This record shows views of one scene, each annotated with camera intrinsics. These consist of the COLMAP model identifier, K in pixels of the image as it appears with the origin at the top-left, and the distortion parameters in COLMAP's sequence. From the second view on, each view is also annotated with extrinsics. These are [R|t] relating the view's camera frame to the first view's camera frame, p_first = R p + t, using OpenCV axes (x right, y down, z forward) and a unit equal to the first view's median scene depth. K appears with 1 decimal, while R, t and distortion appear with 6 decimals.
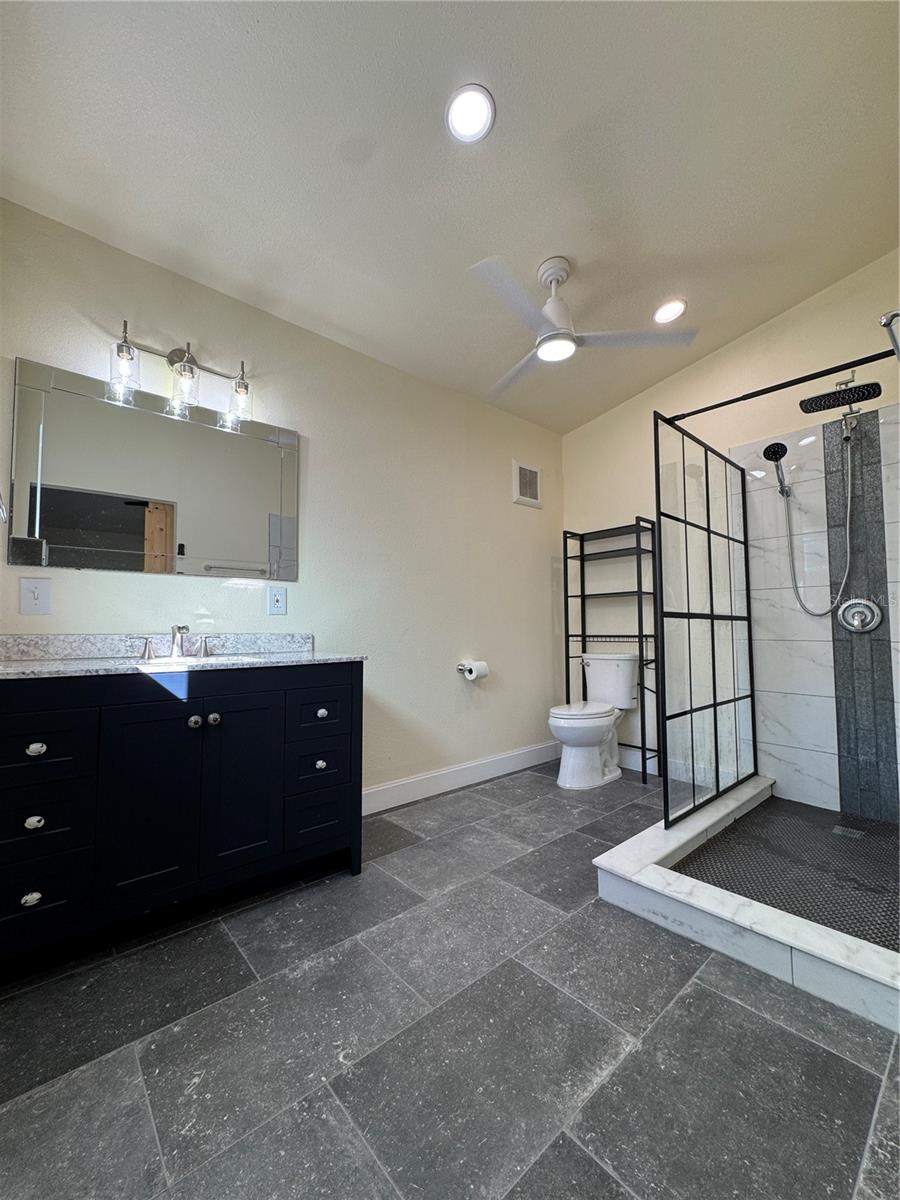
lens RADIAL K [[474.3, 0, 446.8], [0, 474.3, 601.0], [0, 0, 1]] dist [-0.003069, 0.000296]
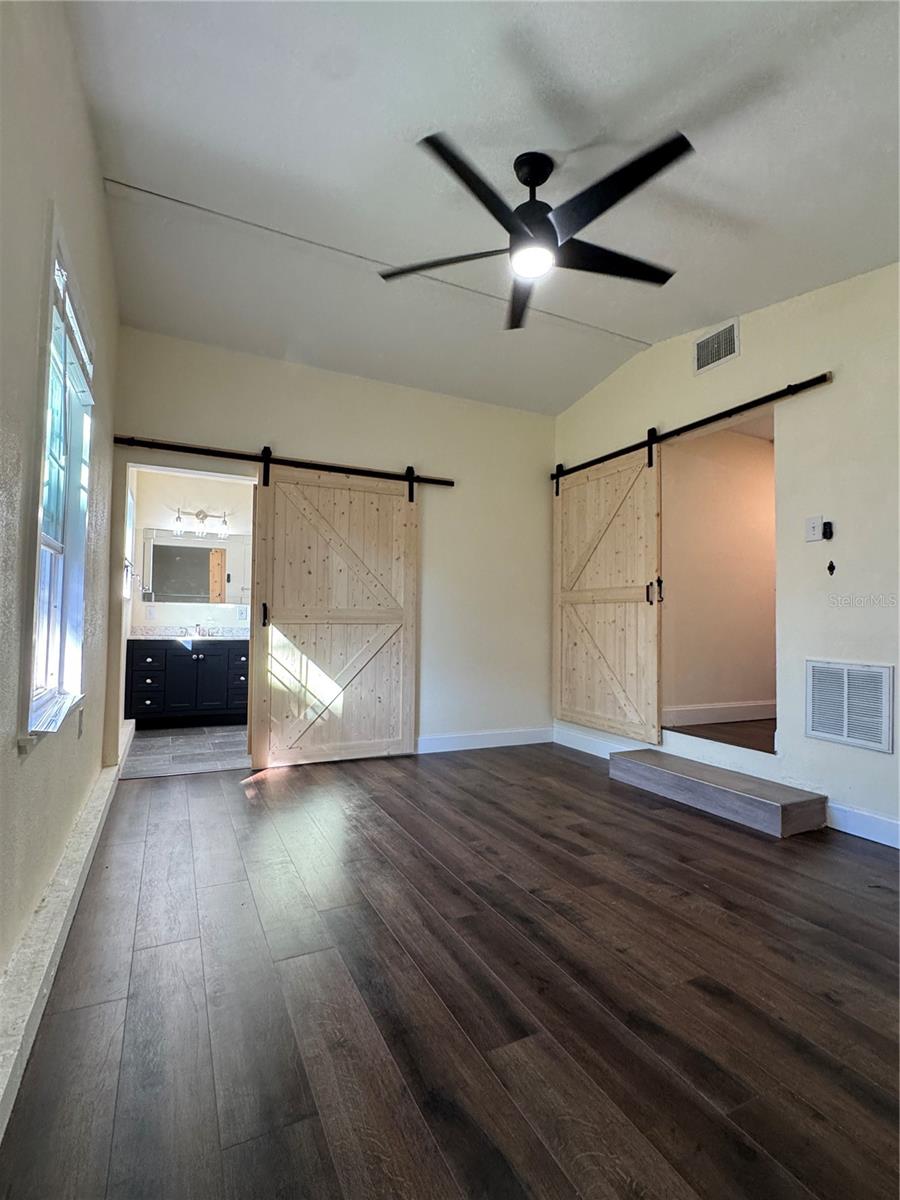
lens RADIAL K [[563.2, 0, 452.1], [0, 563.2, 603.6], [0, 0, 1]] dist [0.000017, 0.000020]
pose [[0.970386, 0.007539, -0.241441, 1.537935], [-0.002602, 0.999781, 0.020758, -0.131553], [0.241544, -0.019515, 0.970194, -1.660973]]
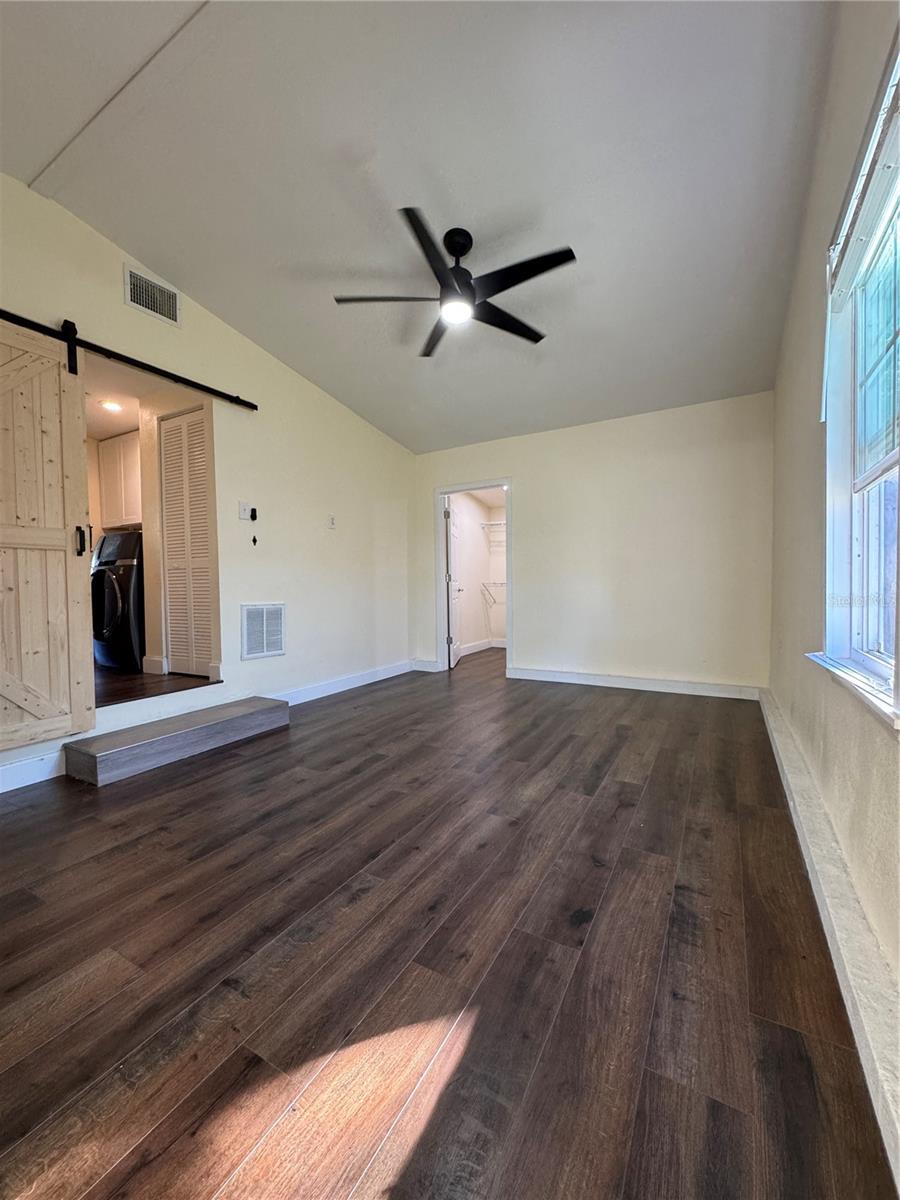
lens RADIAL K [[474.3, 0, 451.4], [0, 474.3, 598.1], [0, 0, 1]] dist [-0.003069, 0.000296]
pose [[-0.331825, -0.022860, 0.943064, -1.285435], [-0.038495, 0.999202, 0.010676, 0.089785], [-0.942555, -0.032760, -0.332440, 1.580385]]
